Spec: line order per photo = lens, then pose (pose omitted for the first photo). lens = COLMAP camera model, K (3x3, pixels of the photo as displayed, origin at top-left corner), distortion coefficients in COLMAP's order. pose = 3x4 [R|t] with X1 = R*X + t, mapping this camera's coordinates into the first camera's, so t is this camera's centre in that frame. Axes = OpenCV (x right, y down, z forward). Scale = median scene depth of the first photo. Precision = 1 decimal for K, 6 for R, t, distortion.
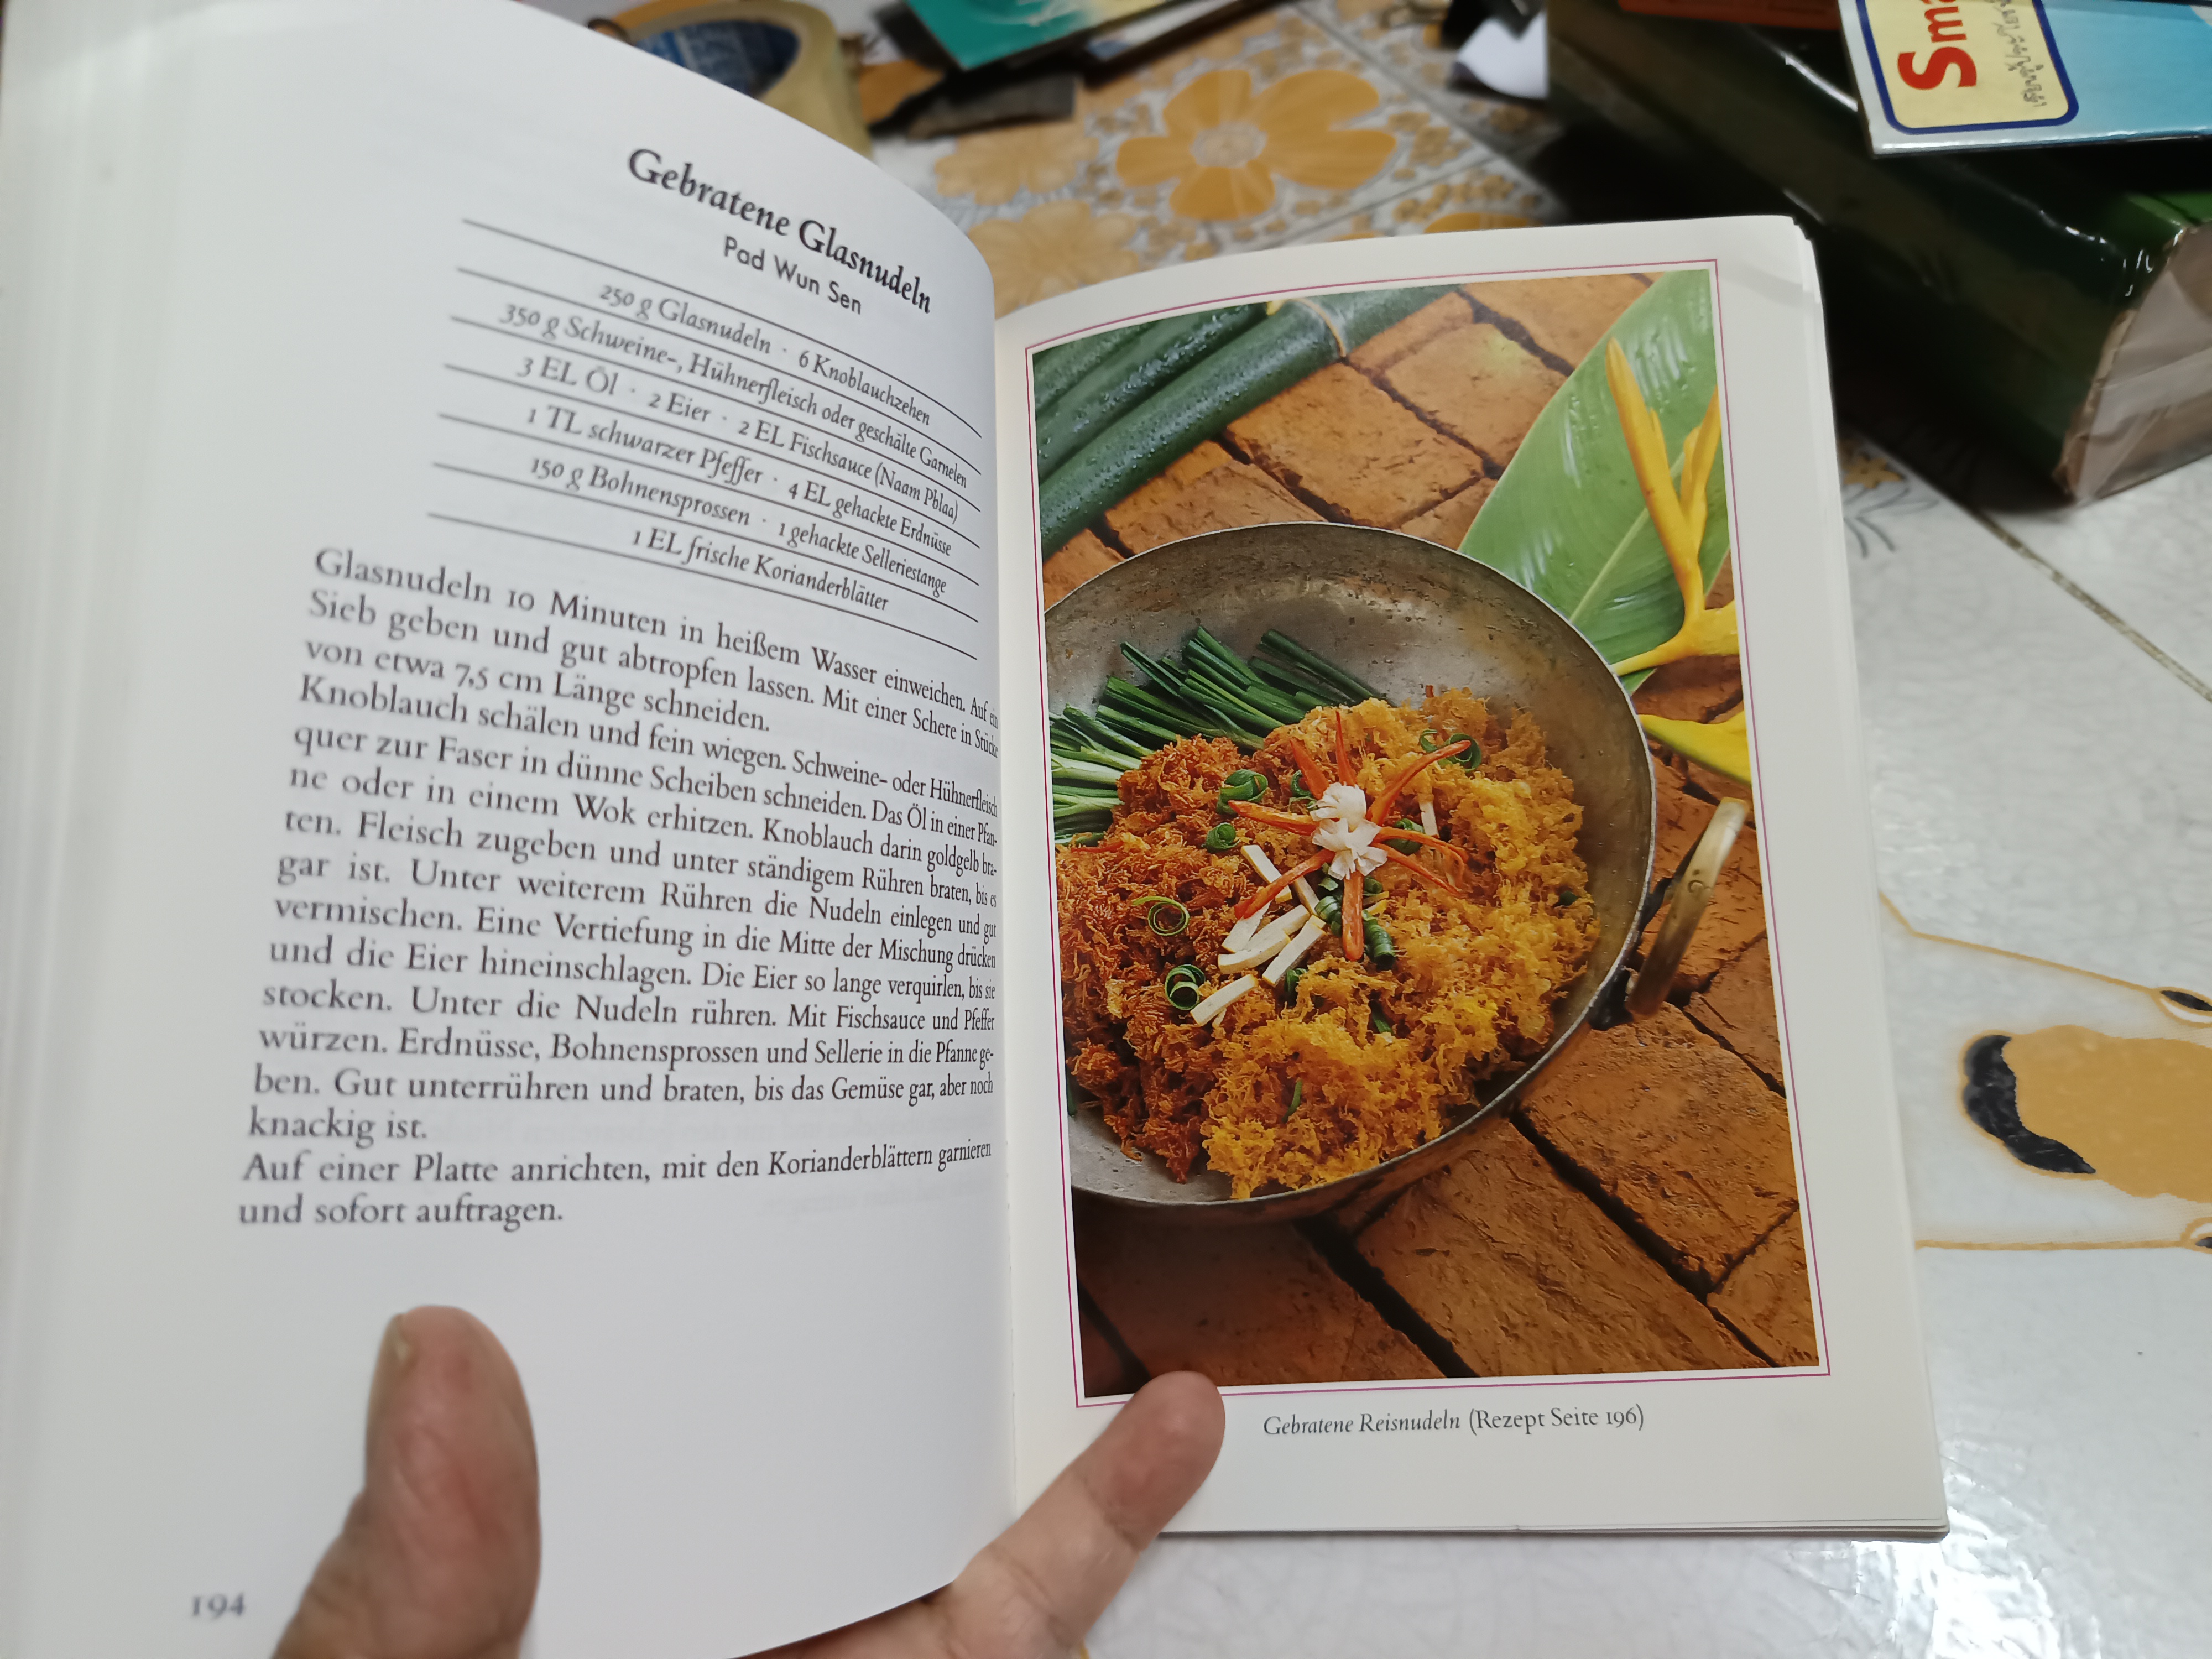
lens RADIAL K [[1686.6, 0, 1109.0], [0, 1686.6, 827.3], [0, 0, 1]] dist [-0.035499, 0.017522]
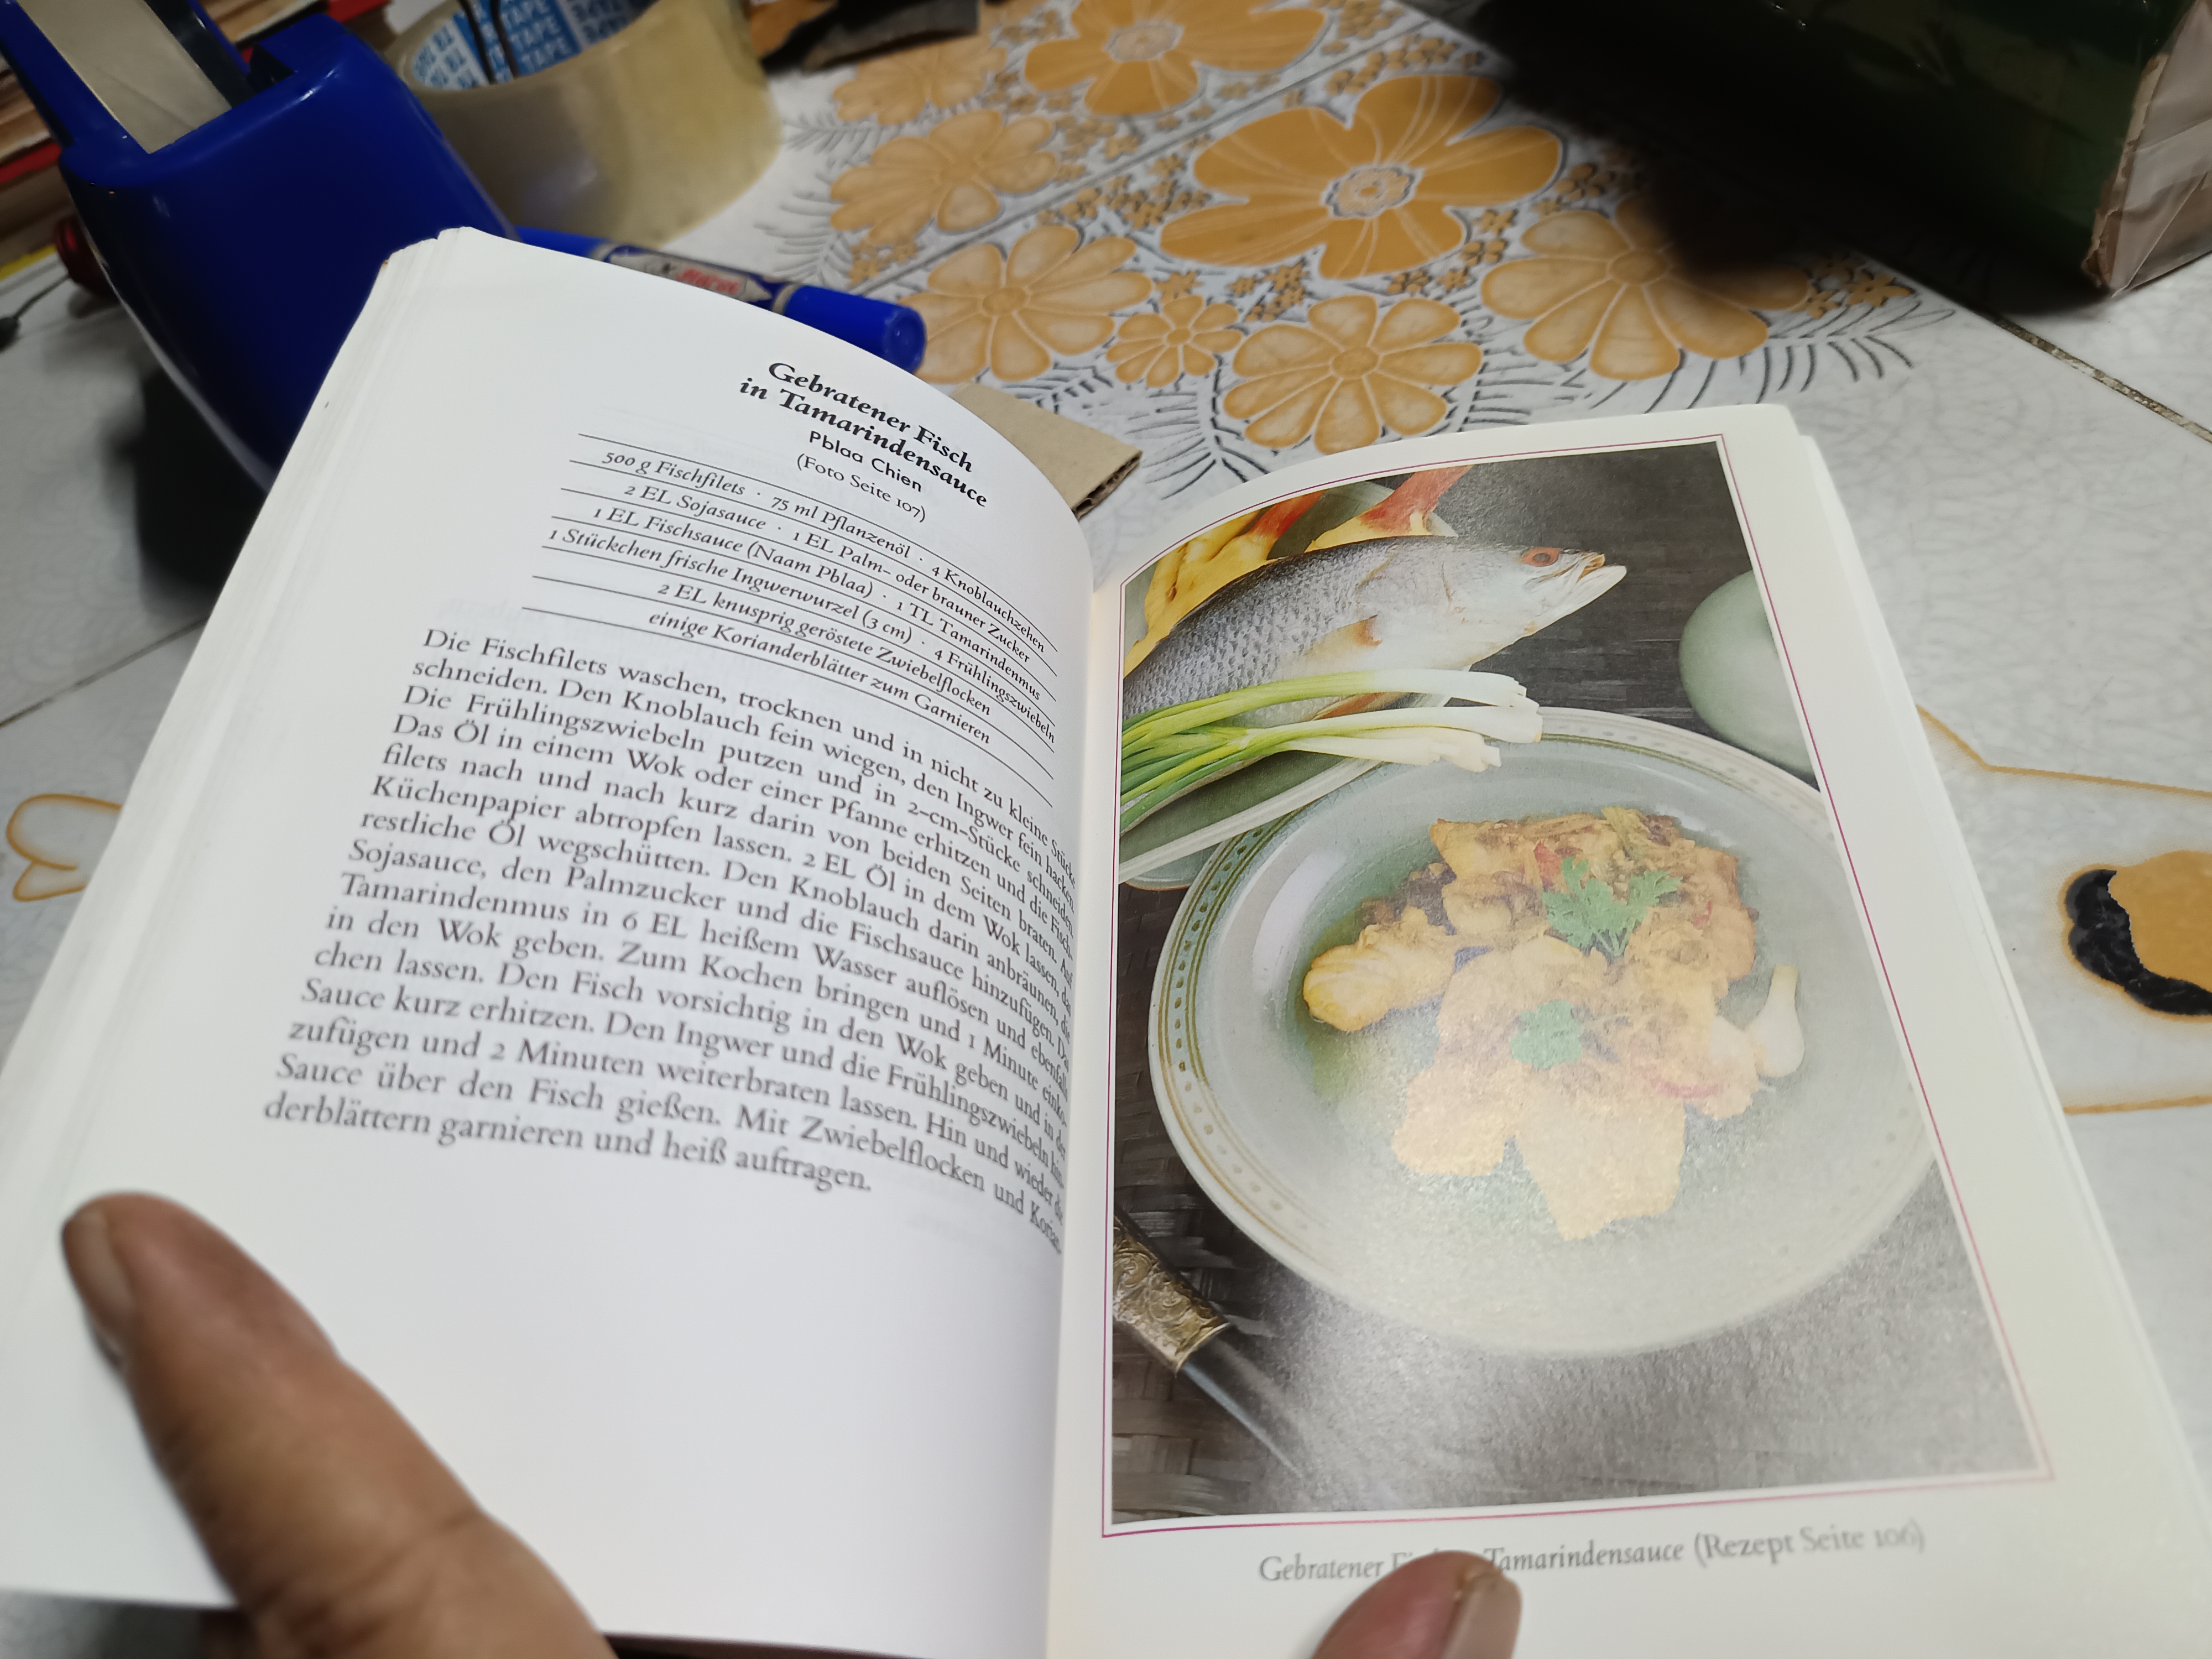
lens RADIAL K [[1686.6, 0, 1109.1], [0, 1686.6, 820.2], [0, 0, 1]] dist [-0.035499, 0.017522]
pose [[0.996656, -0.081386, 0.007287, 0.014306], [0.081501, 0.996526, -0.017117, 0.058308], [-0.005869, 0.017654, 0.999827, 0.114419]]
